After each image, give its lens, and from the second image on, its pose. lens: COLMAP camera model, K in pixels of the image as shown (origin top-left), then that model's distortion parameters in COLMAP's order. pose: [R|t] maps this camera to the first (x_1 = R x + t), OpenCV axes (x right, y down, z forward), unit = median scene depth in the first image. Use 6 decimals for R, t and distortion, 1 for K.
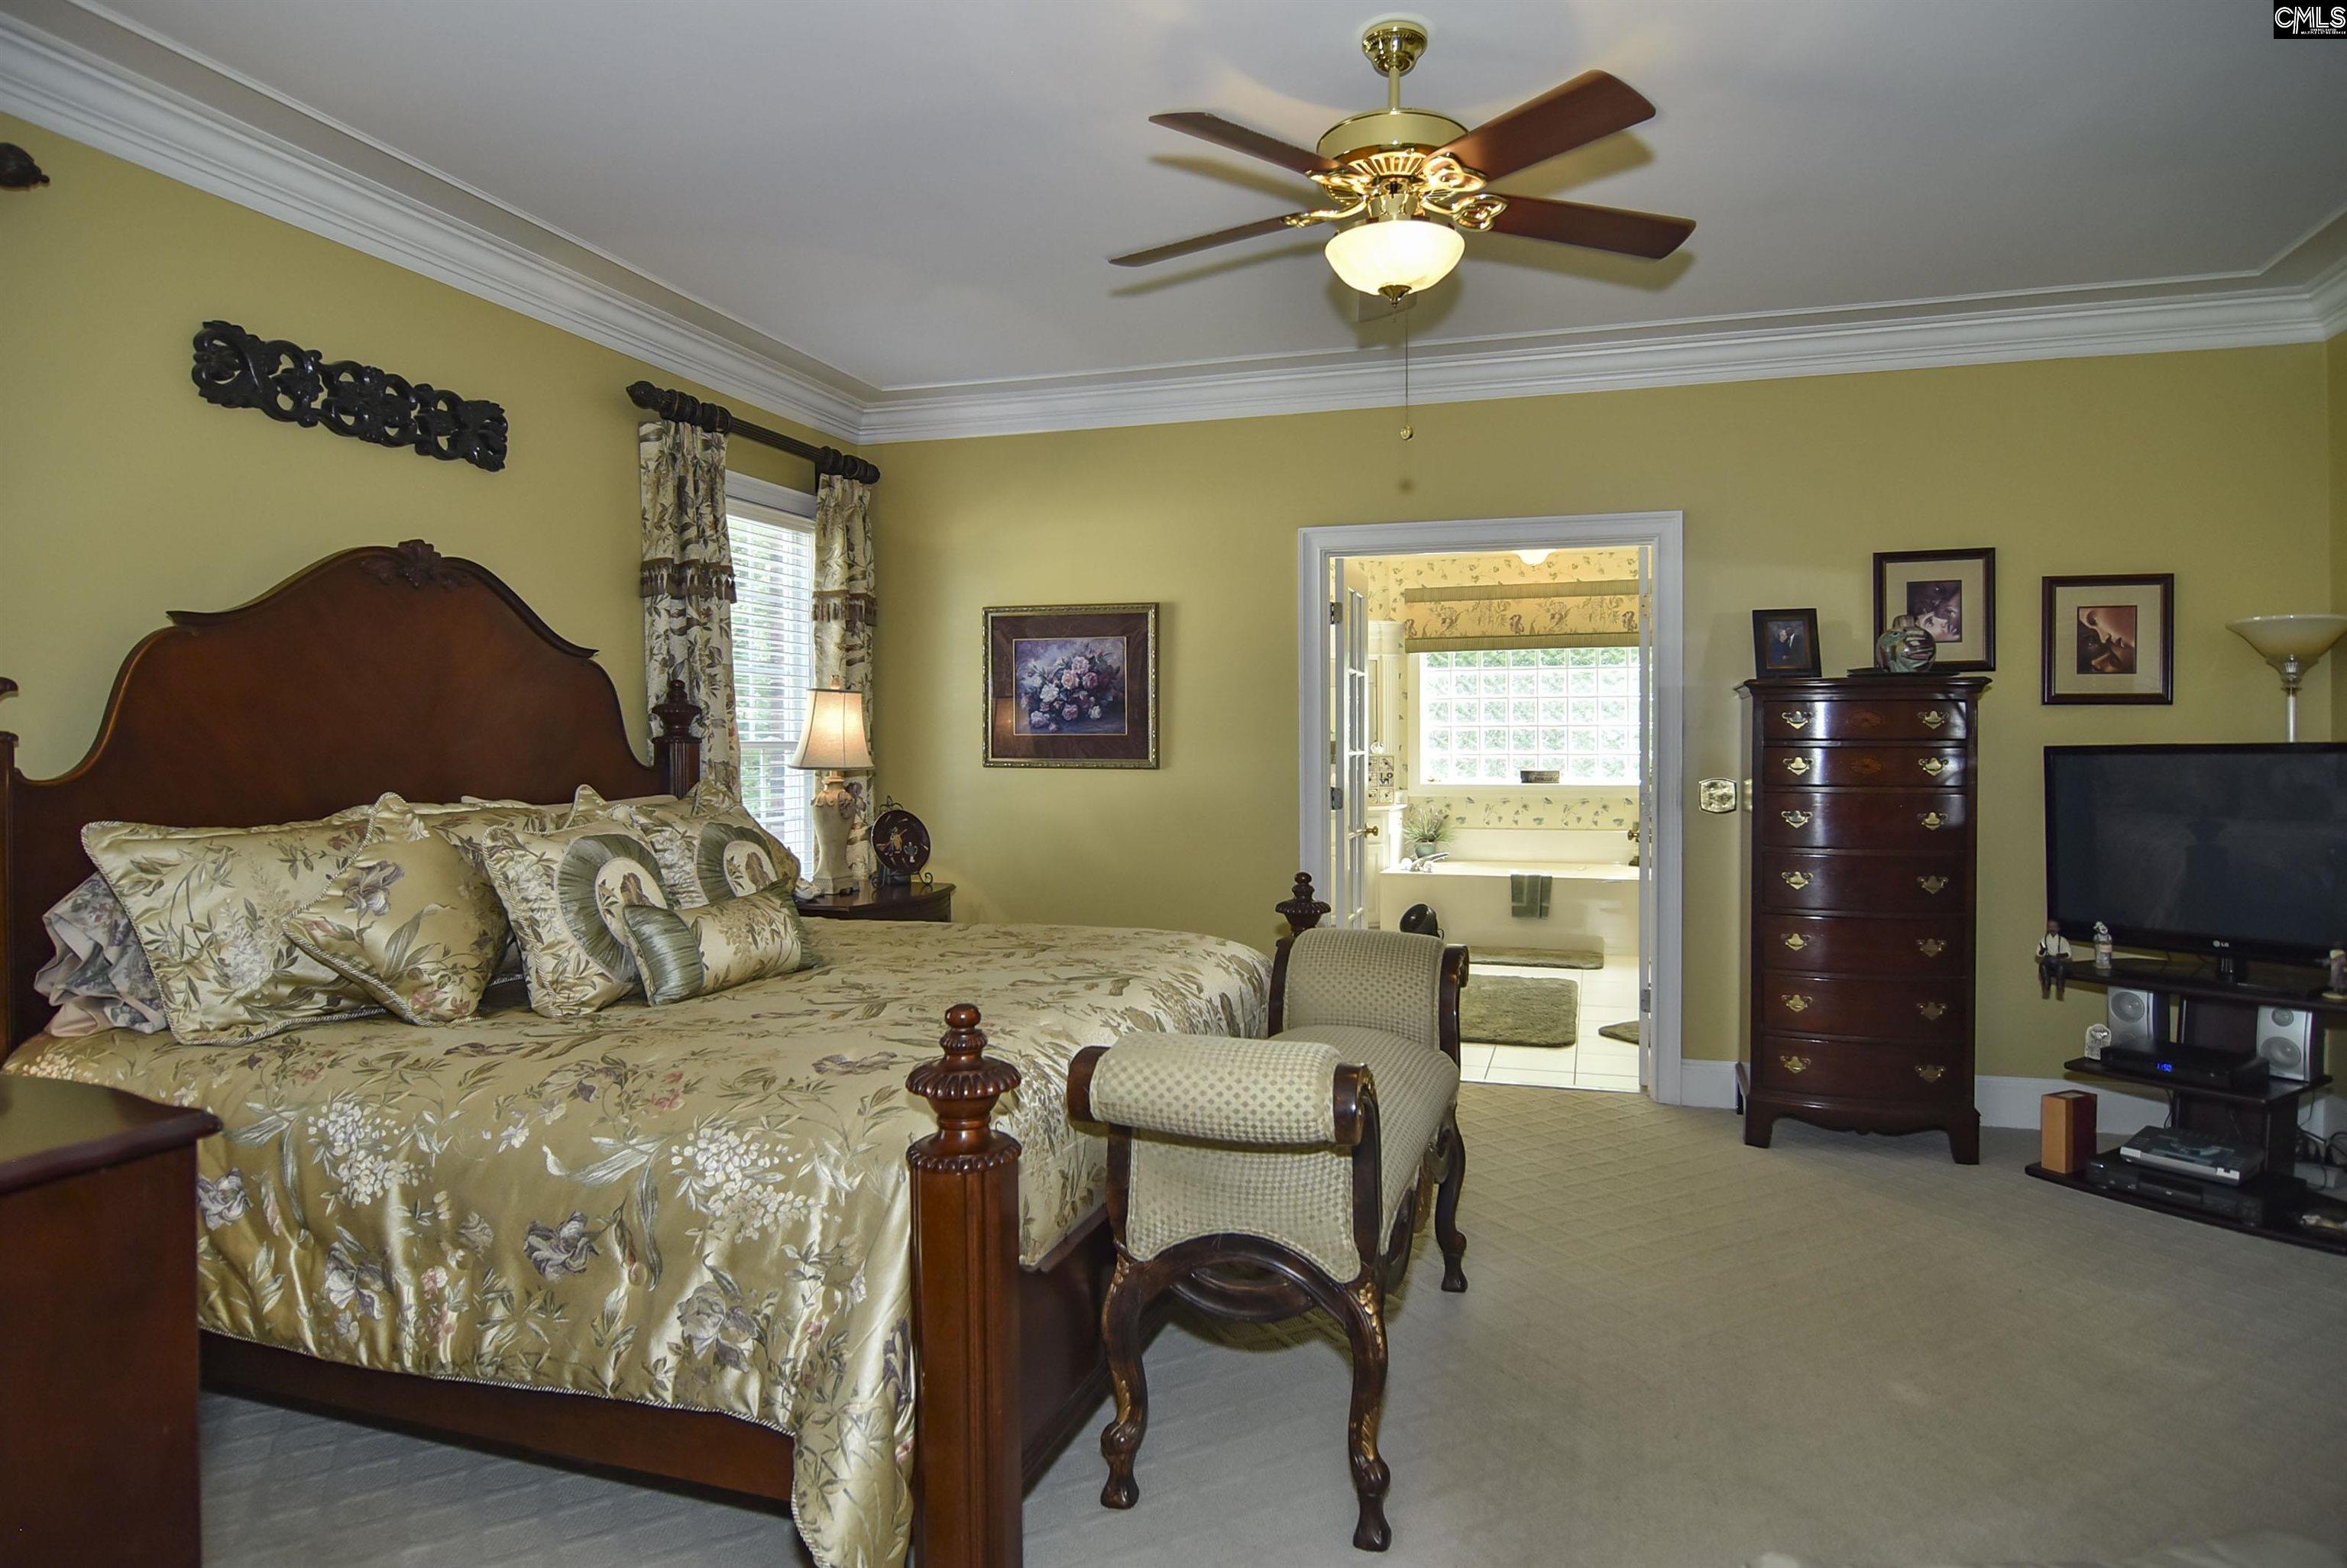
lens RADIAL K [[1341.2, 0, 1166.6], [0, 1341.2, 763.2], [0, 0, 1]] dist [0.000328, -0.001188]
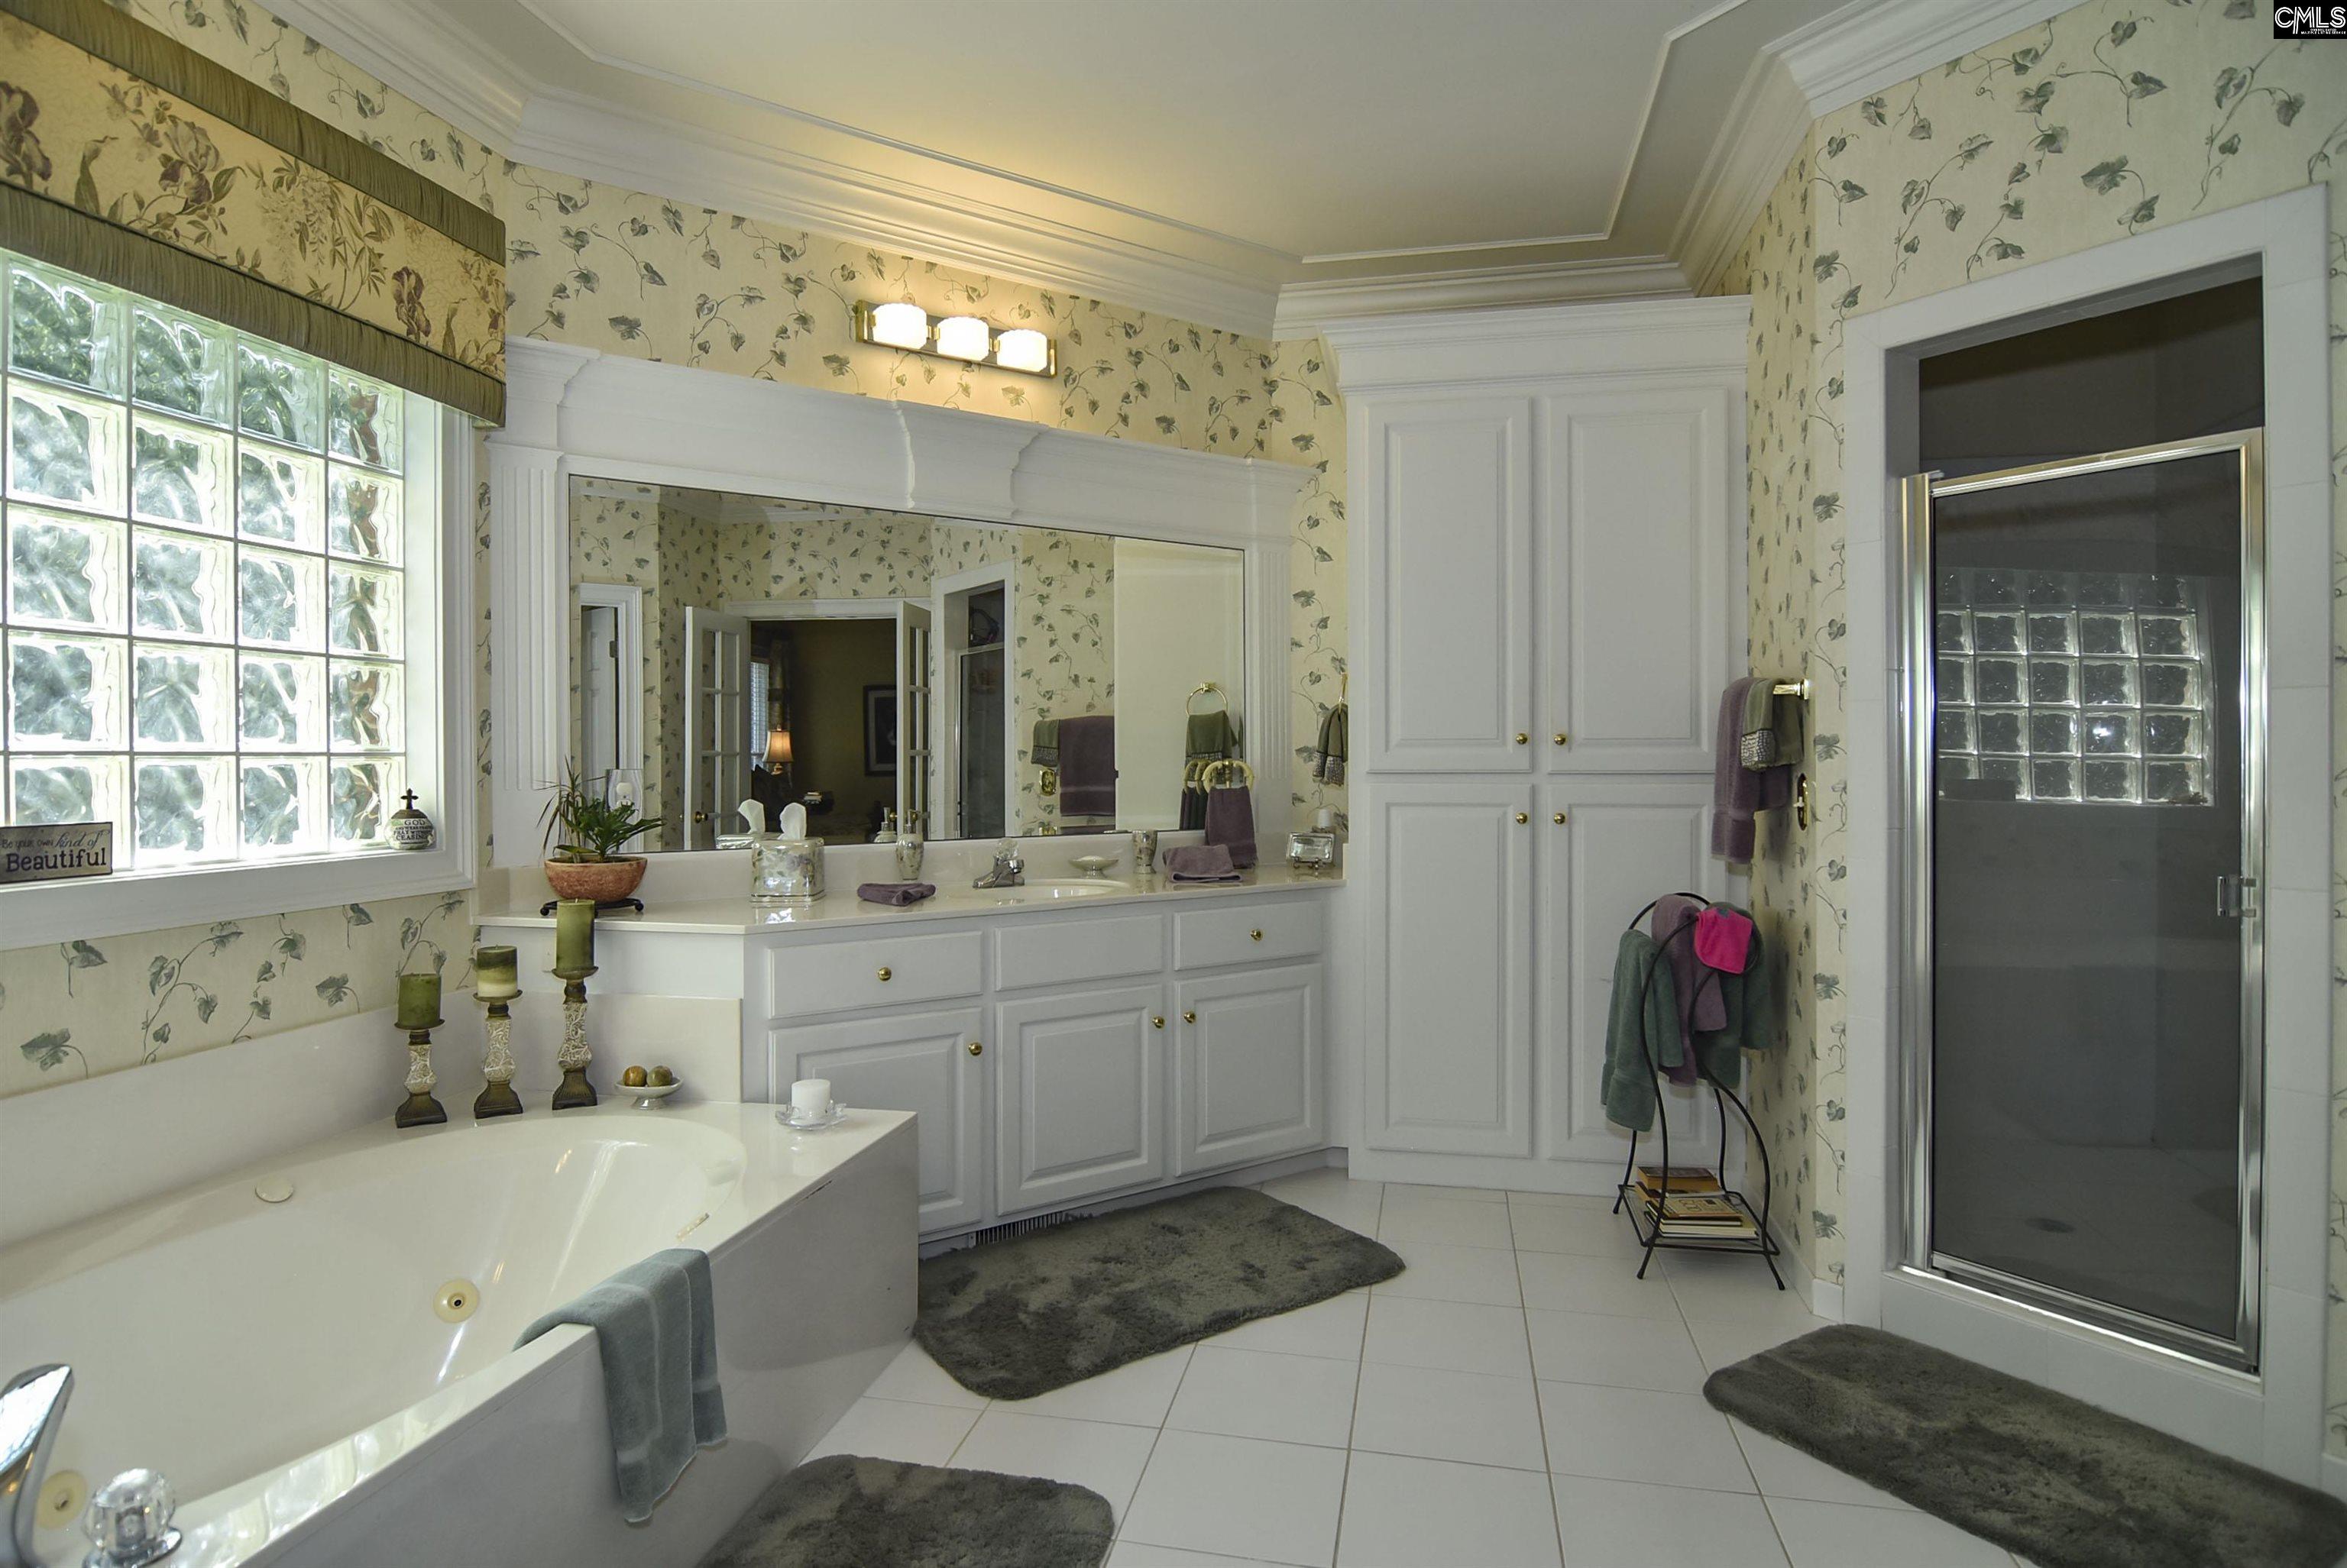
lens RADIAL K [[1276.5, 0, 1126.7], [0, 1276.5, 771.8], [0, 0, 1]] dist [-0.021977, -0.002119]
pose [[-0.108408, -0.003758, 0.994099, 0.053249], [0.015632, 0.999863, 0.005485, -0.002052], [-0.993984, 0.016134, -0.108335, 0.937219]]
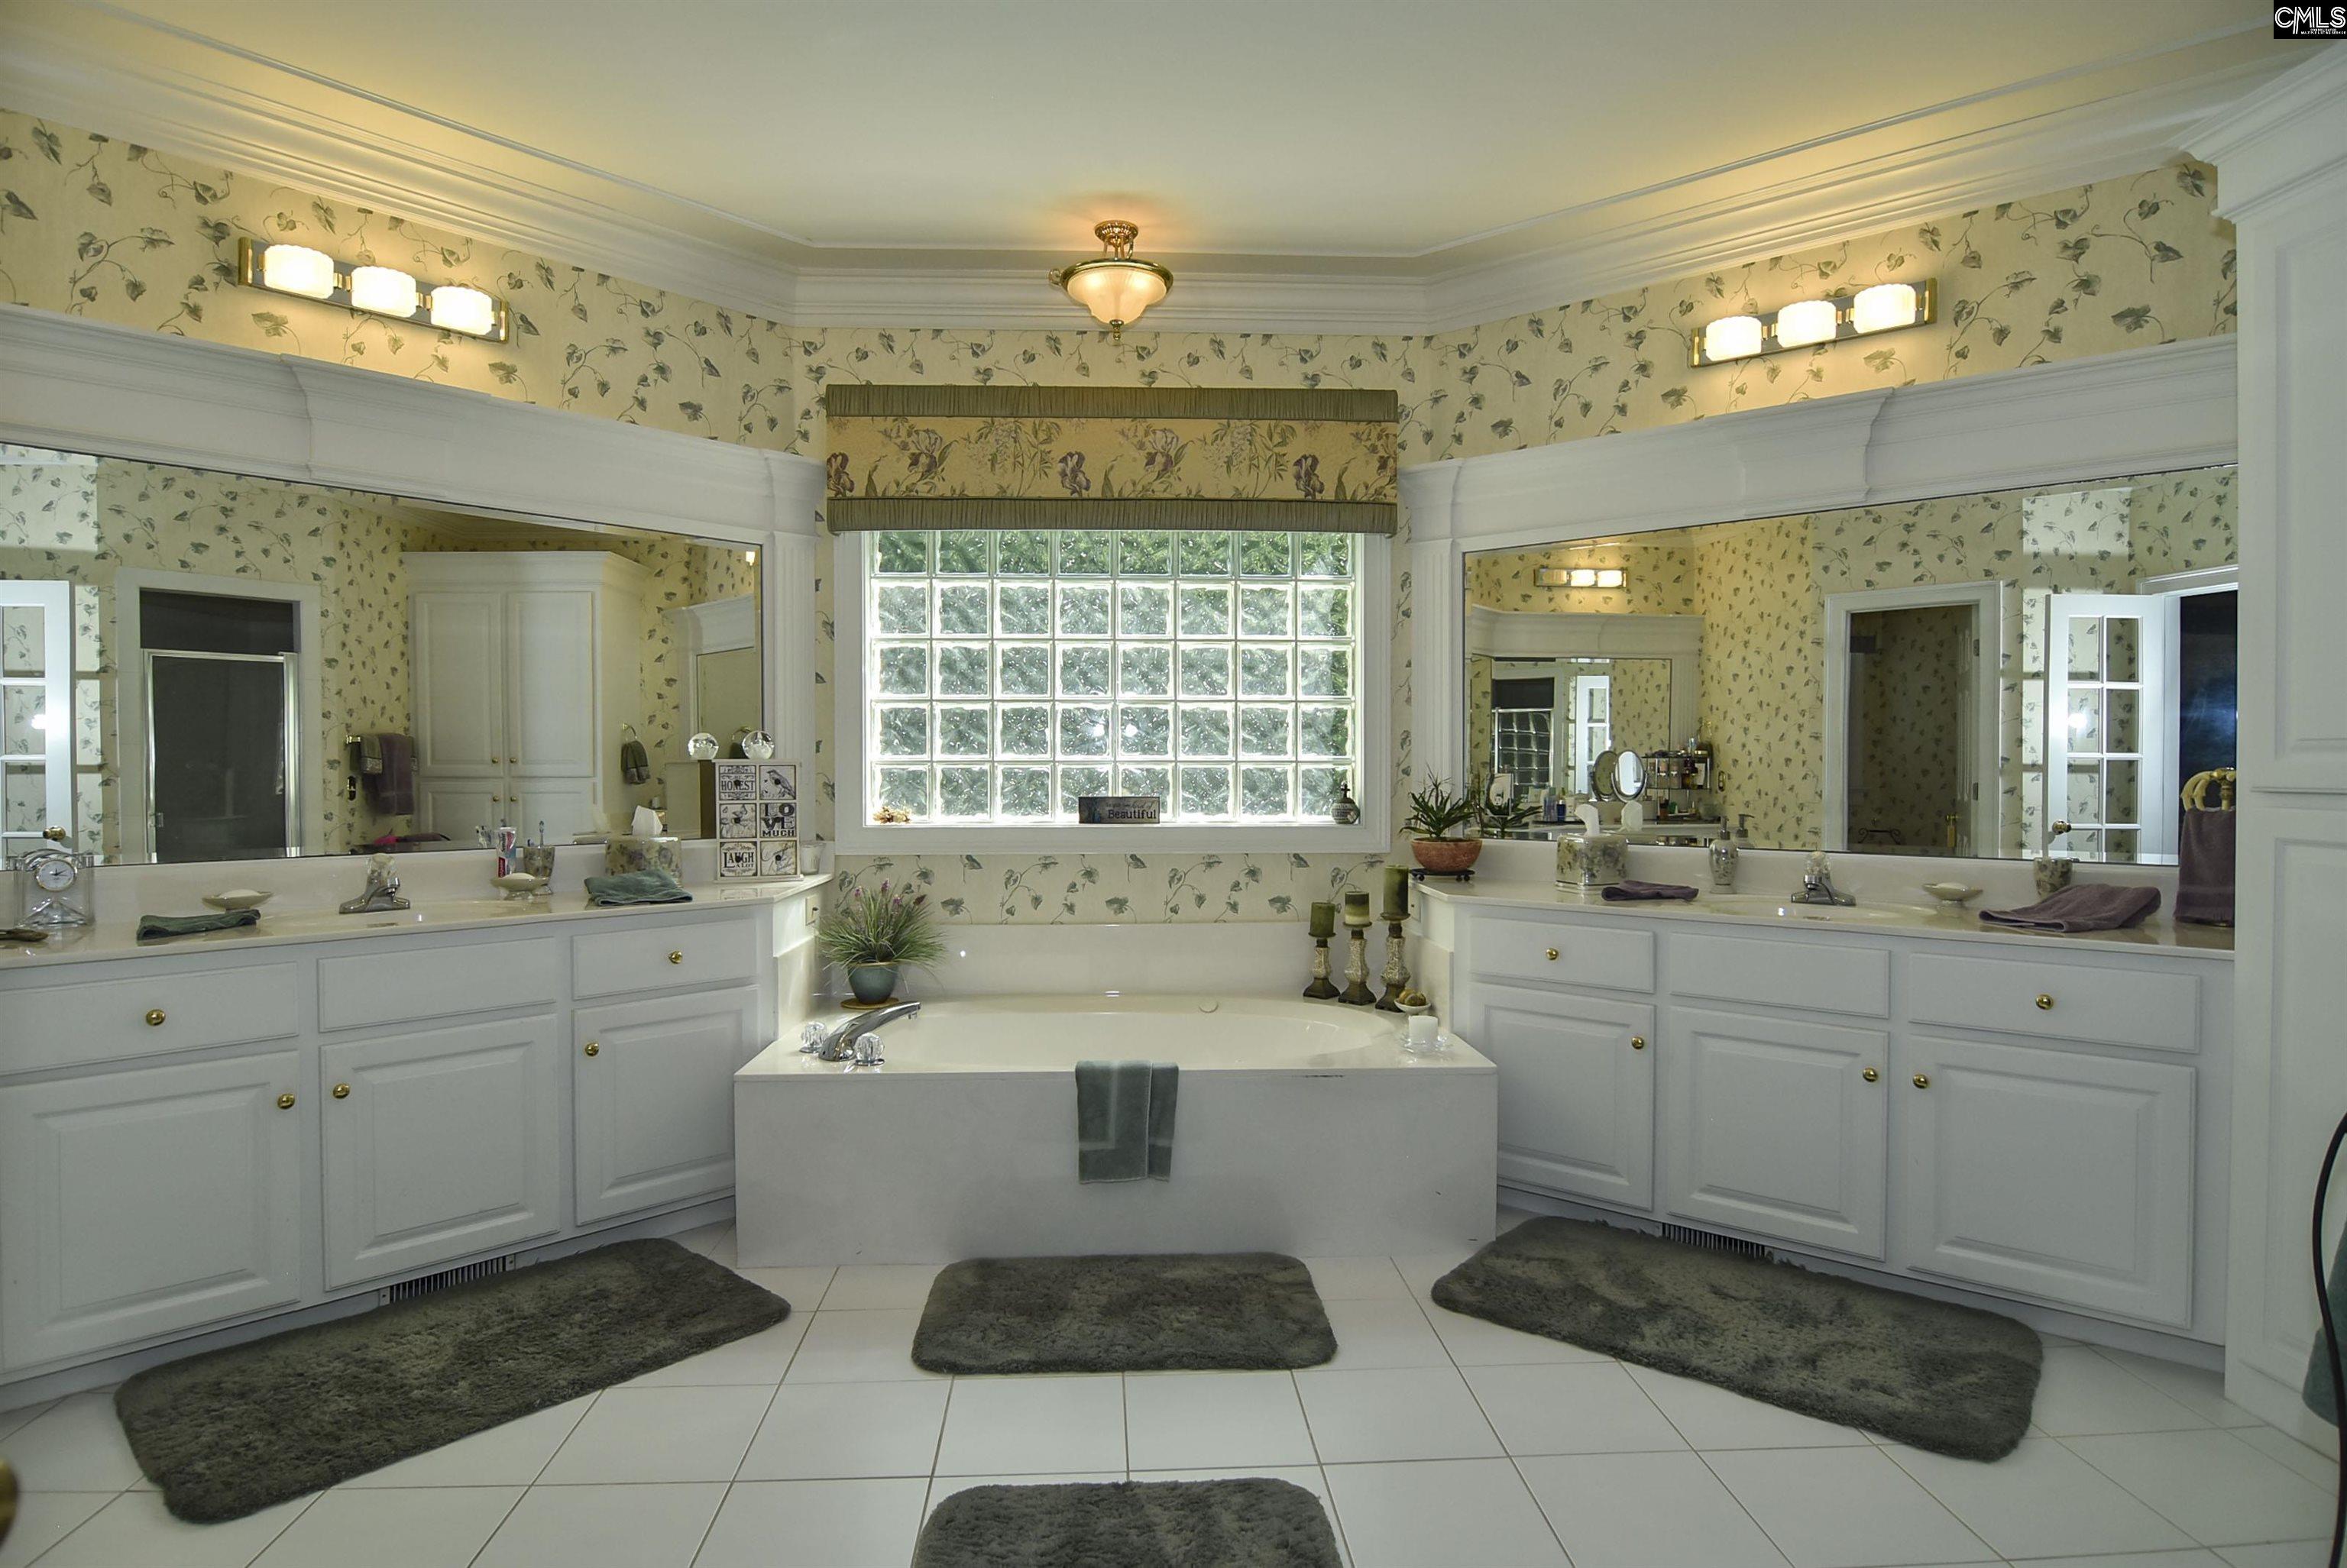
lens RADIAL K [[1258.2, 0, 1173.5], [0, 1258.2, 784.0], [0, 0, 1]] dist [-0.019721, -0.001793]
pose [[0.927067, -0.000546, 0.374896, 0.146460], [-0.000413, 0.999997, 0.002478, -0.000022], [-0.374896, -0.002452, 0.927064, 0.654175]]
